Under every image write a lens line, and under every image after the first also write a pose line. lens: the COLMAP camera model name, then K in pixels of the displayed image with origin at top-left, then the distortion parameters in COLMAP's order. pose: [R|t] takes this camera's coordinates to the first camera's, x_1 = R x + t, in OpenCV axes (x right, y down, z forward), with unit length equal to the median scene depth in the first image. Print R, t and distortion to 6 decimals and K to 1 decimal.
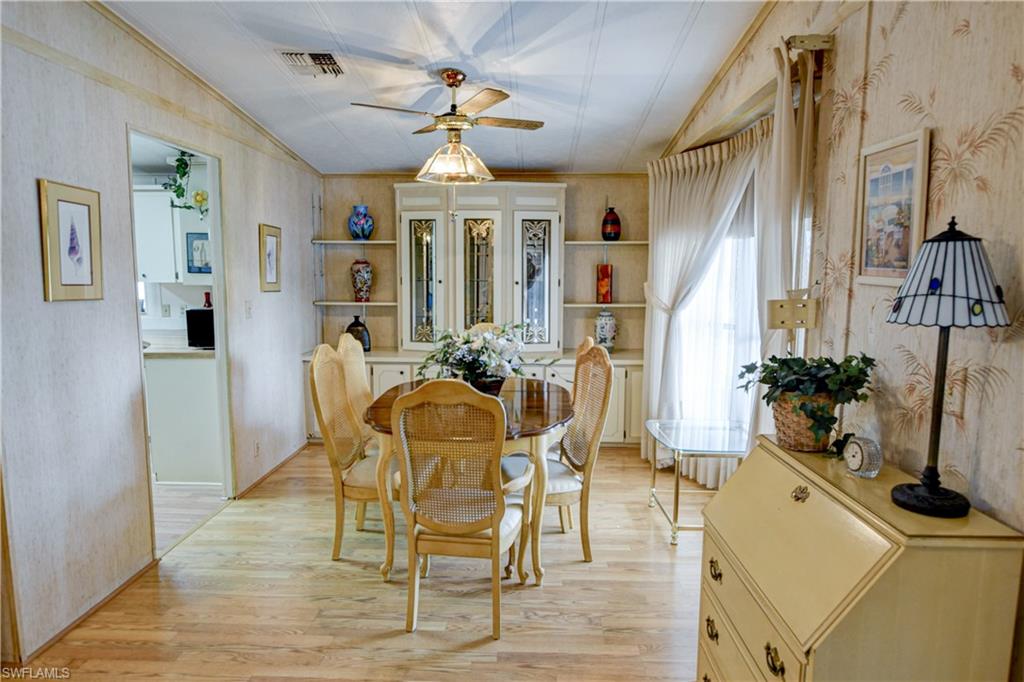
lens RADIAL K [[620.5, 0, 512.0], [0, 620.5, 341.0], [0, 0, 1]] dist [-0.005621, 0.000421]
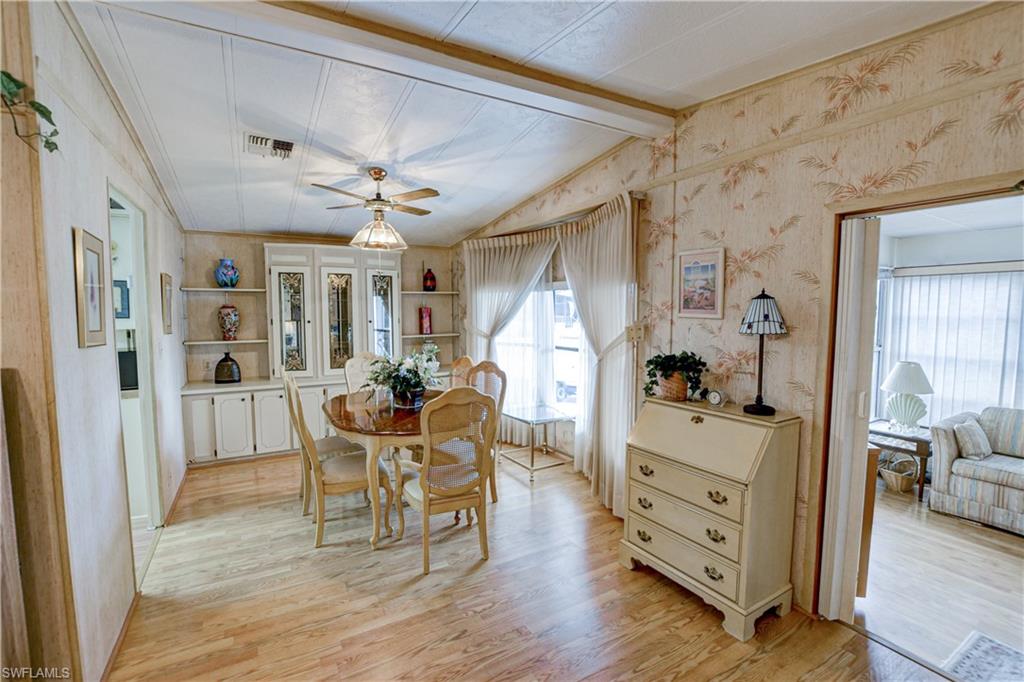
lens RADIAL K [[443.7, 0, 512.0], [0, 443.7, 341.0], [0, 0, 1]] dist [-0.025222, 0.000537]
pose [[0.850792, -0.043214, 0.523723, -0.371013], [0.067176, 0.997380, -0.026830, -0.006657], [-0.521192, 0.058008, 0.851466, 0.027680]]
